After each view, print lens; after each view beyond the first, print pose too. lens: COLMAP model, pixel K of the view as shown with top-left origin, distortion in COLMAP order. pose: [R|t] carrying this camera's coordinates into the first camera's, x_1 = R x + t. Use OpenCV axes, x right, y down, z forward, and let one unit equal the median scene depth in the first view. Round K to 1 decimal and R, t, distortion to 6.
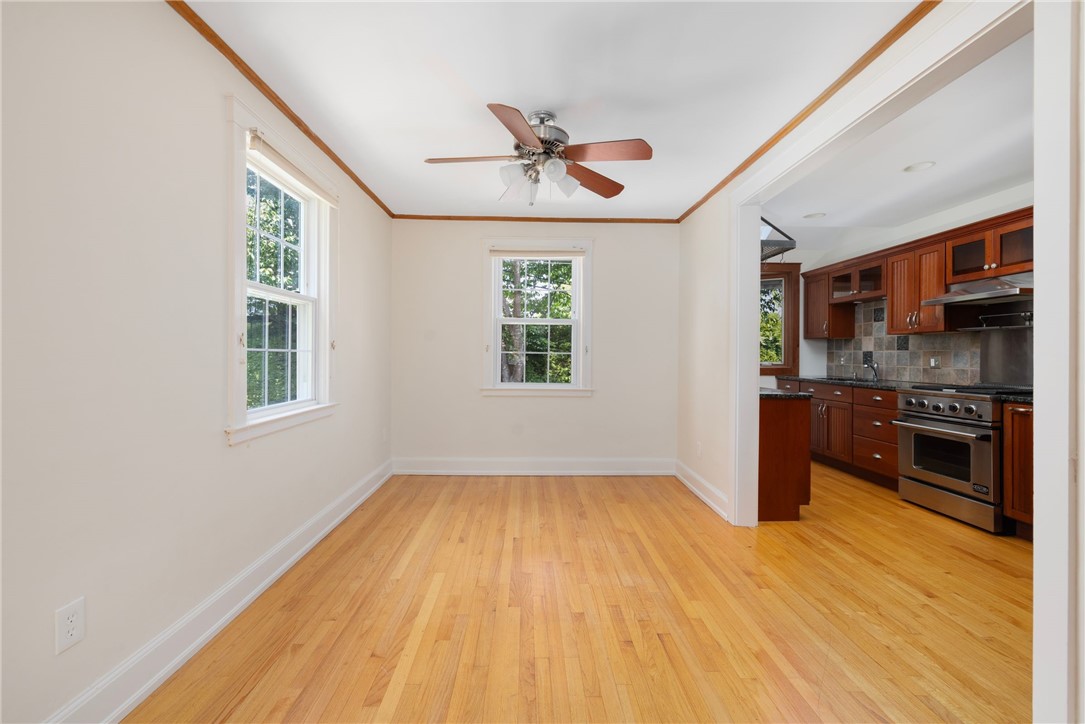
lens RADIAL K [[462.3, 0, 536.4], [0, 462.3, 355.7], [0, 0, 1]] dist [-0.002076, -0.000693]
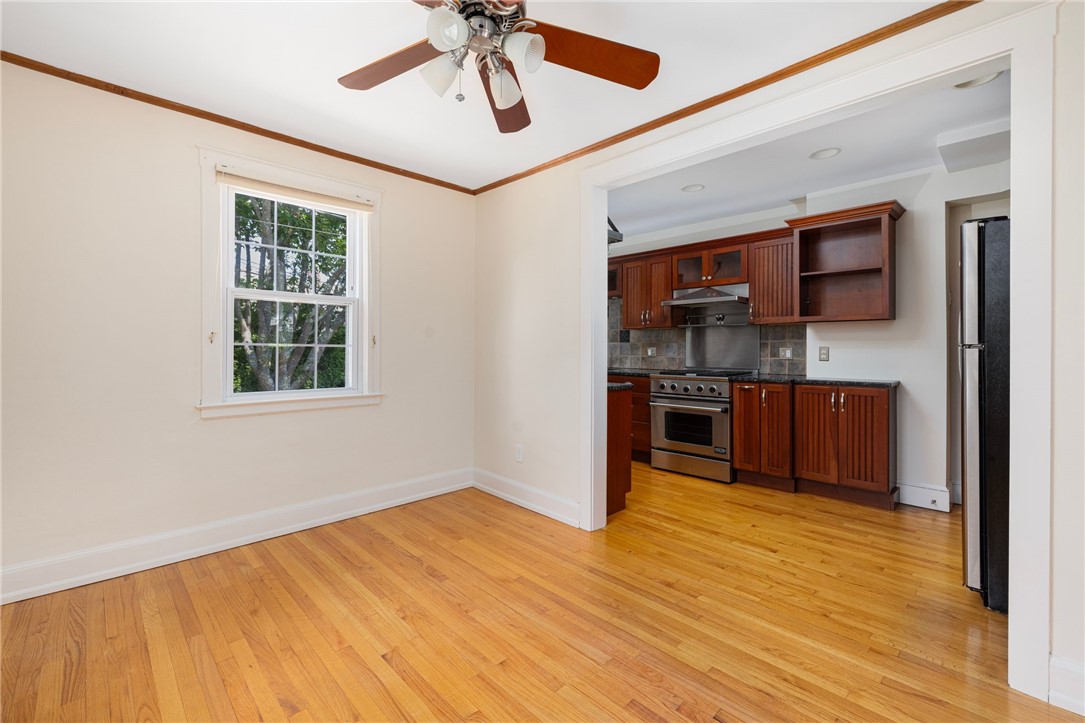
lens RADIAL K [[462.3, 0, 536.3], [0, 462.3, 352.6], [0, 0, 1]] dist [-0.002076, -0.000693]
pose [[0.734765, -0.012970, 0.678197, -0.284144], [0.005689, 0.999900, 0.012959, -0.003350], [-0.678297, -0.005664, 0.734766, 0.406052]]
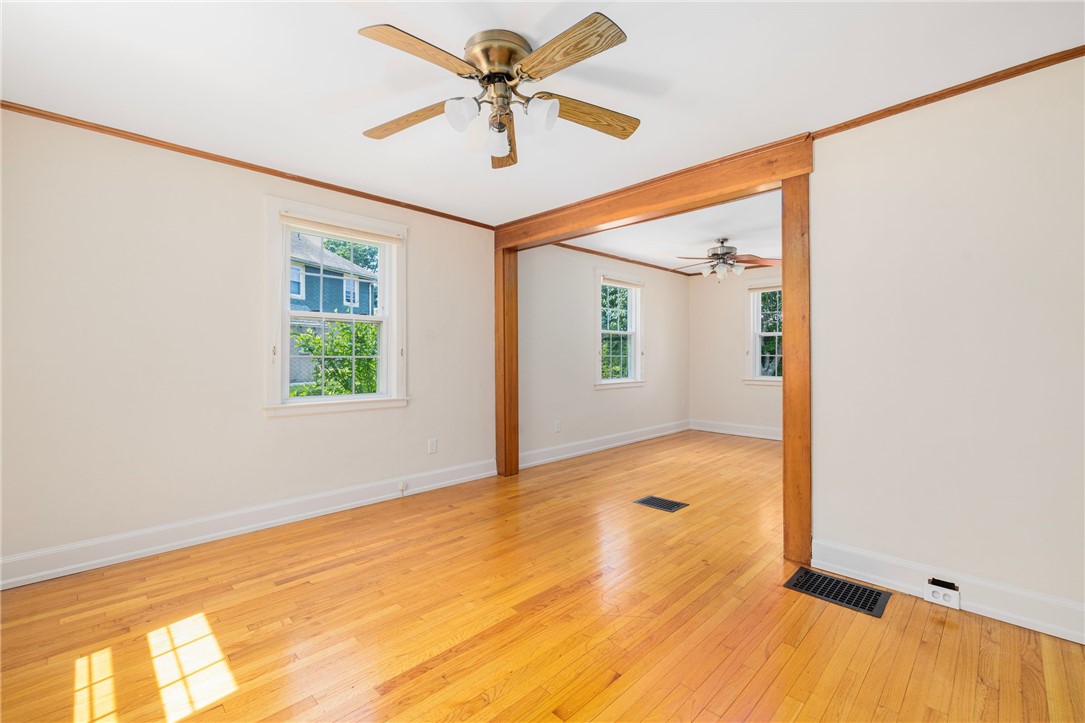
lens RADIAL K [[462.3, 0, 541.9], [0, 462.3, 358.5], [0, 0, 1]] dist [-0.002076, -0.000693]
pose [[0.693893, -0.002295, -0.720075, 0.739305], [0.002763, 0.999996, -0.000524, 0.000868], [0.720073, -0.001626, 0.693896, -0.775418]]
